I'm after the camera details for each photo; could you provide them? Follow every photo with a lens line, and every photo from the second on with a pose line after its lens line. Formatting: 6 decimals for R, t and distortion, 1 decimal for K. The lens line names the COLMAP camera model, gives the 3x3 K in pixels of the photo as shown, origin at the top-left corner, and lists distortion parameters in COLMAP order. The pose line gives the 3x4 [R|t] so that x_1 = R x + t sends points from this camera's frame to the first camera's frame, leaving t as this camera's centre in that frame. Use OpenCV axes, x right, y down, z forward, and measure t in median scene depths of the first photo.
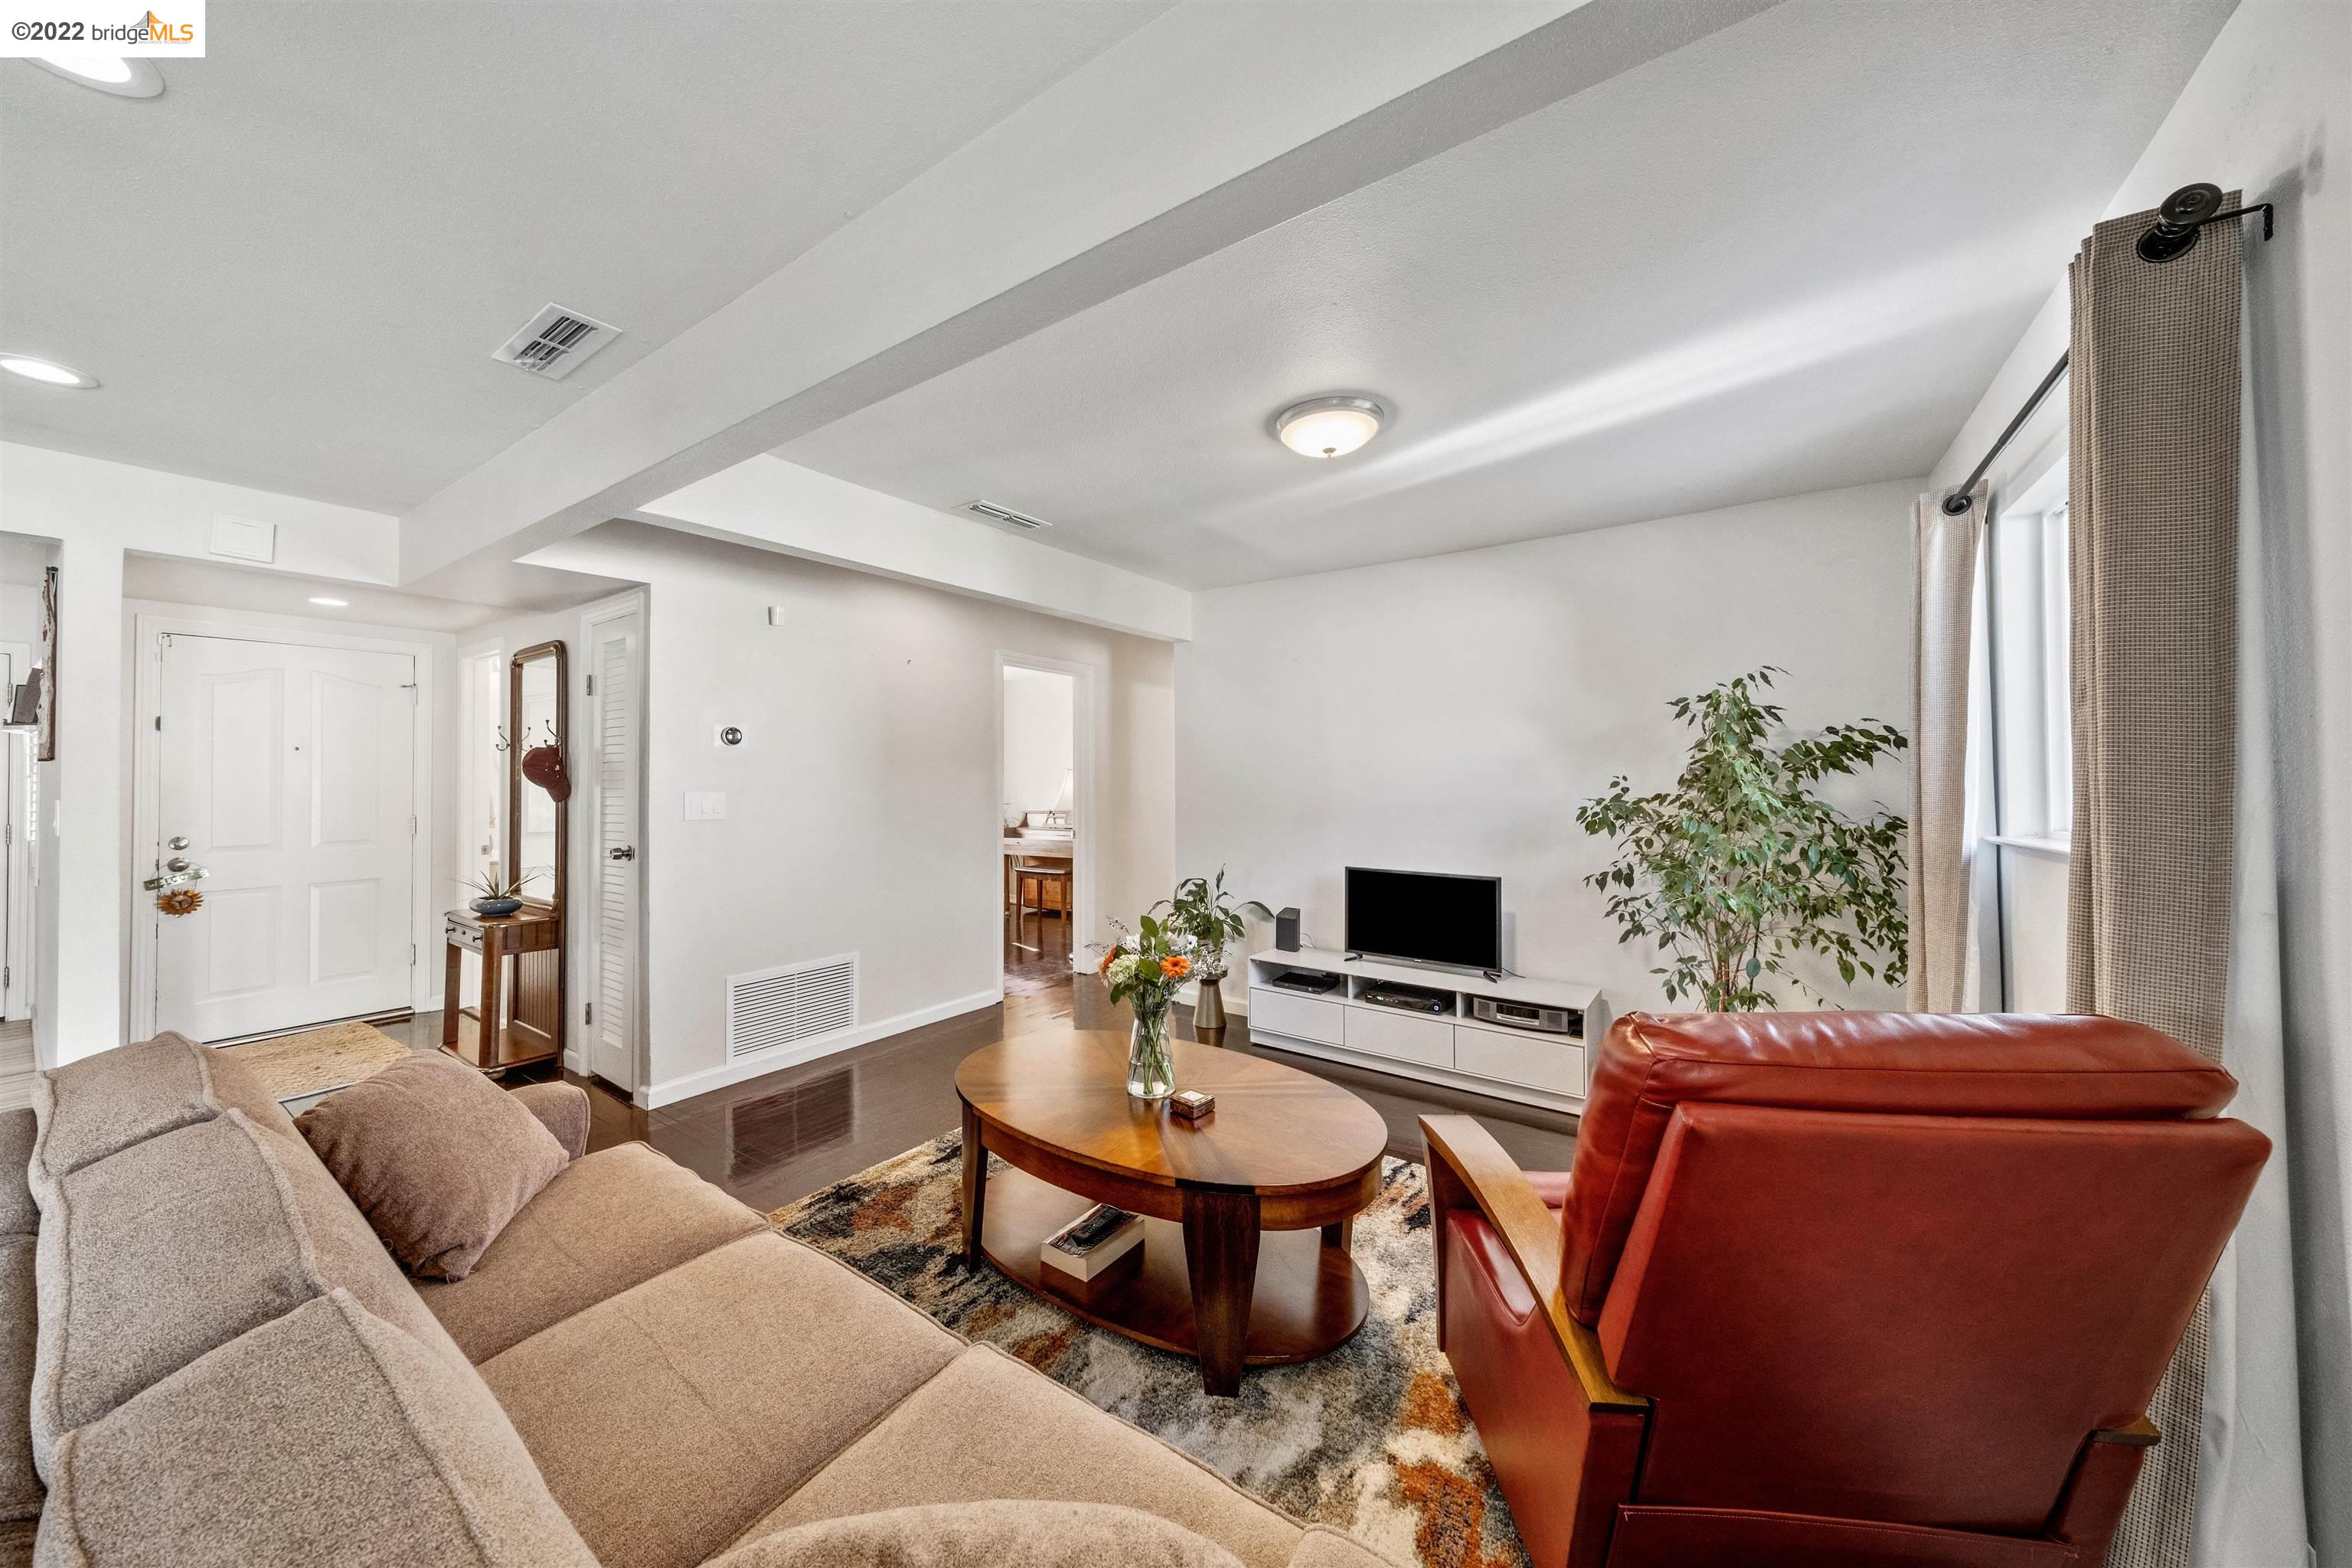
lens RADIAL K [[803.6, 0, 1199.0], [0, 803.6, 774.4], [0, 0, 1]] dist [0.001129, 0.000226]
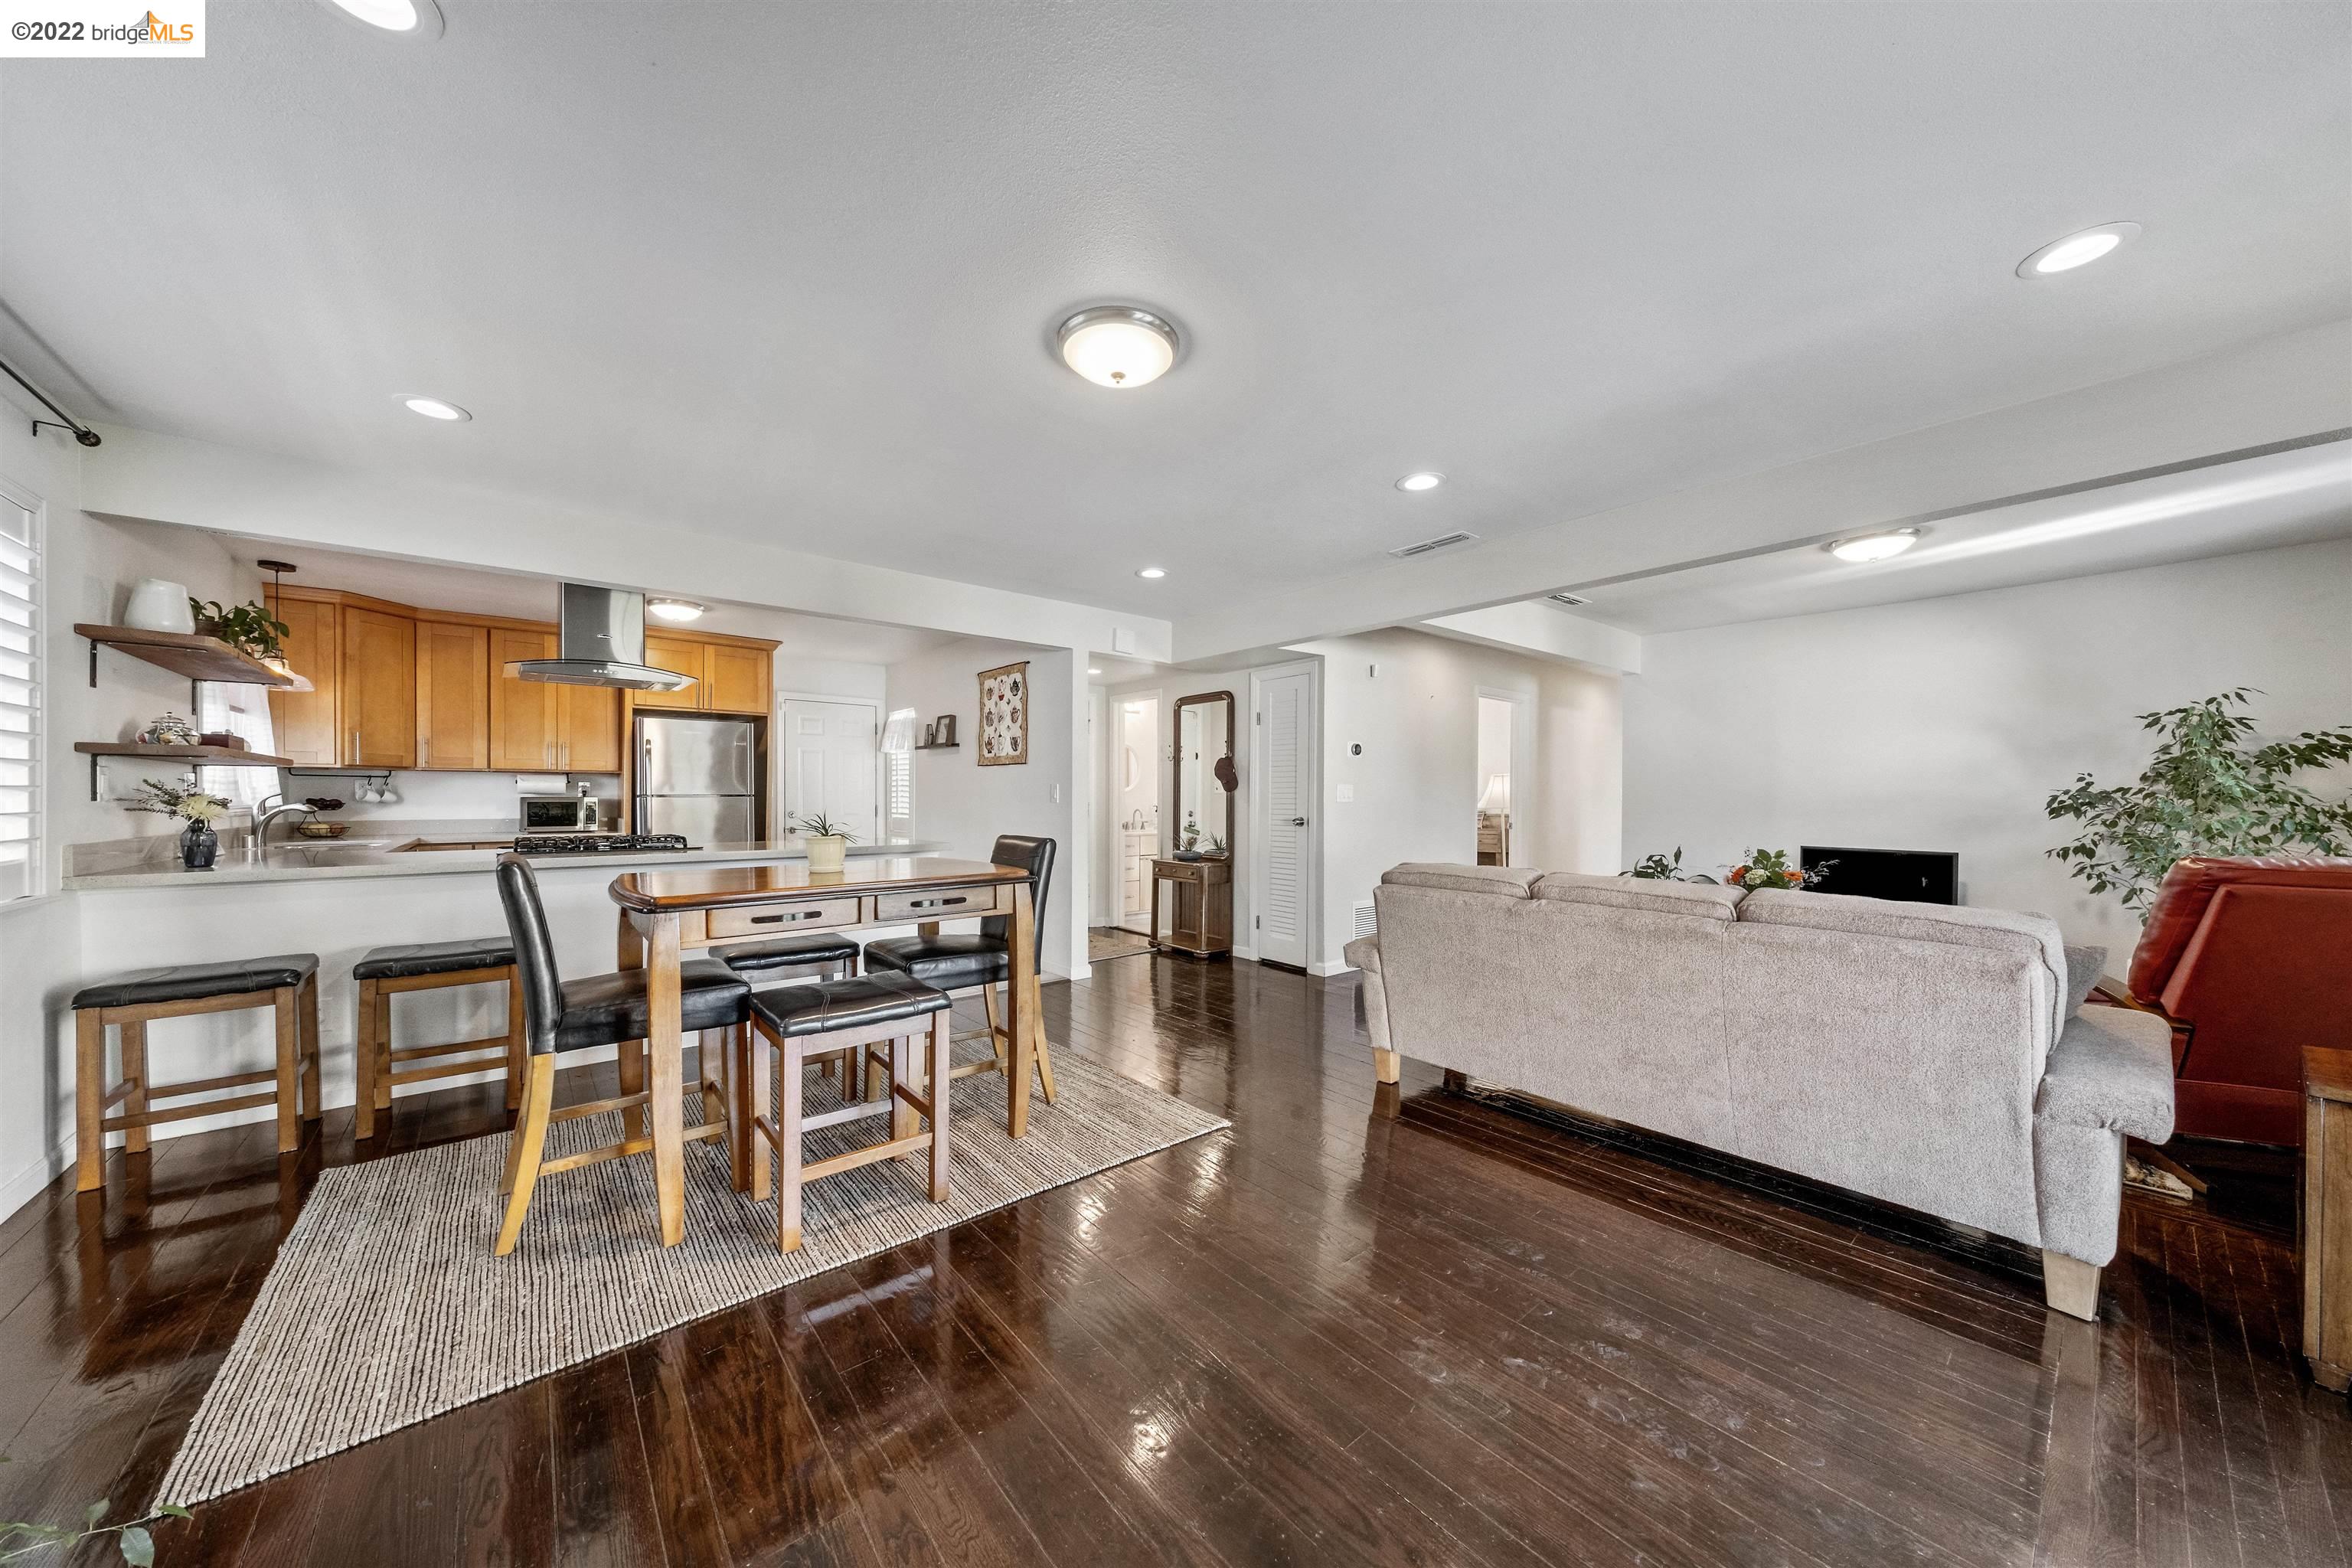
lens RADIAL K [[803.6, 0, 1175.6], [0, 803.6, 809.0], [0, 0, 1]] dist [0.001129, 0.000226]
pose [[0.960629, 0.011710, -0.277586, -0.562387], [-0.006419, 0.999780, 0.019963, 0.045998], [0.277759, -0.017395, 0.960493, -0.706090]]
